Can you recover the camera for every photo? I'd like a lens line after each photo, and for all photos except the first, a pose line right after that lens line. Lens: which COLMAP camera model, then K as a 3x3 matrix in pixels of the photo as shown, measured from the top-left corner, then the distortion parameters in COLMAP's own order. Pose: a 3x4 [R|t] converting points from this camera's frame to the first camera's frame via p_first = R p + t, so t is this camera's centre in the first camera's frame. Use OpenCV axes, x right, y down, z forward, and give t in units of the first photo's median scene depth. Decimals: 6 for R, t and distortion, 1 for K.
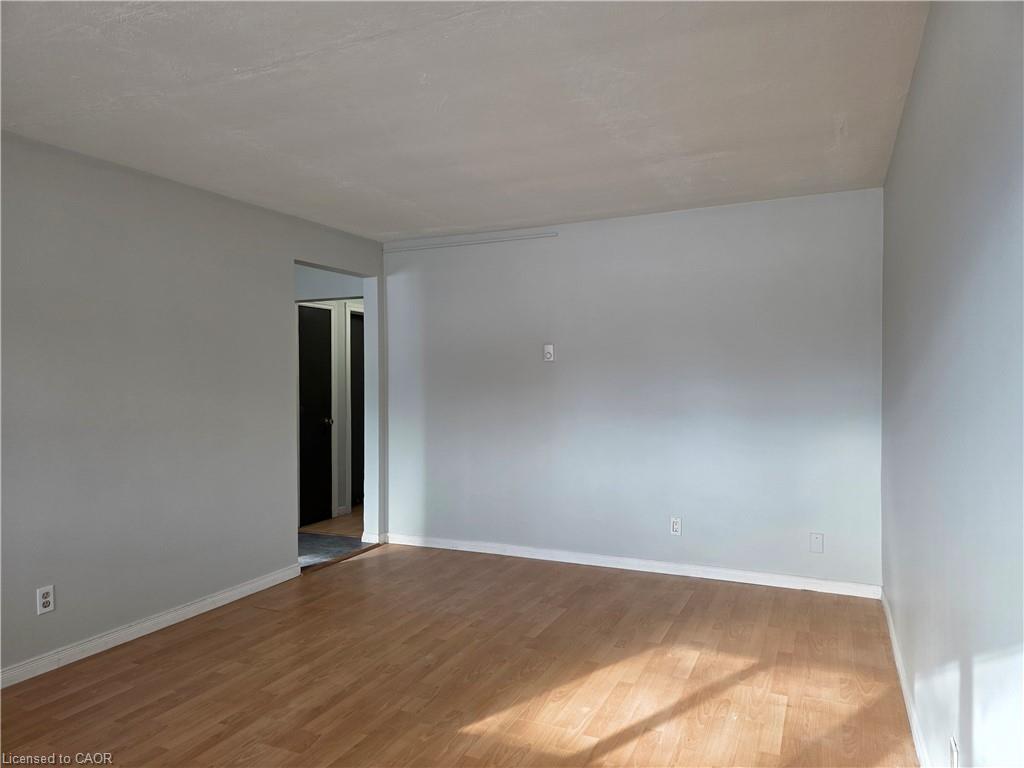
lens RADIAL K [[690.7, 0, 518.1], [0, 690.7, 387.9], [0, 0, 1]] dist [0.067668, -0.057831]
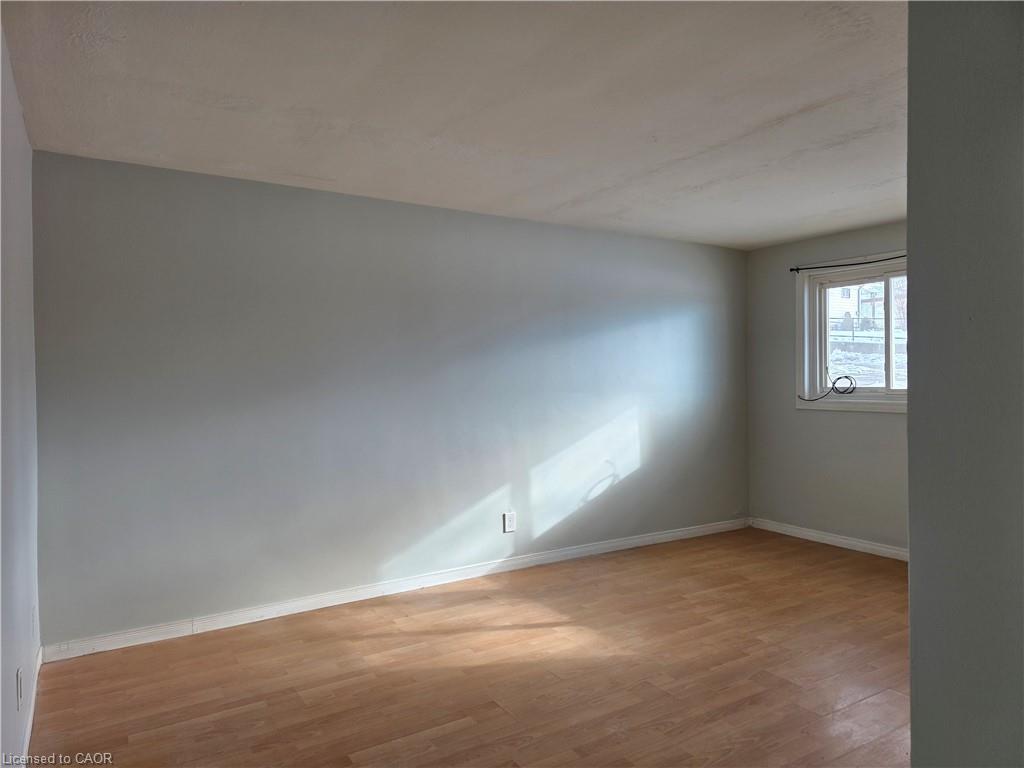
lens RADIAL K [[690.7, 0, 518.1], [0, 690.7, 387.9], [0, 0, 1]] dist [0.067668, -0.057831]
pose [[-0.834492, 0.010455, 0.550920, -0.519366], [0.025504, 0.999481, 0.019665, -0.019819], [-0.550429, 0.030461, -0.834326, 1.853004]]
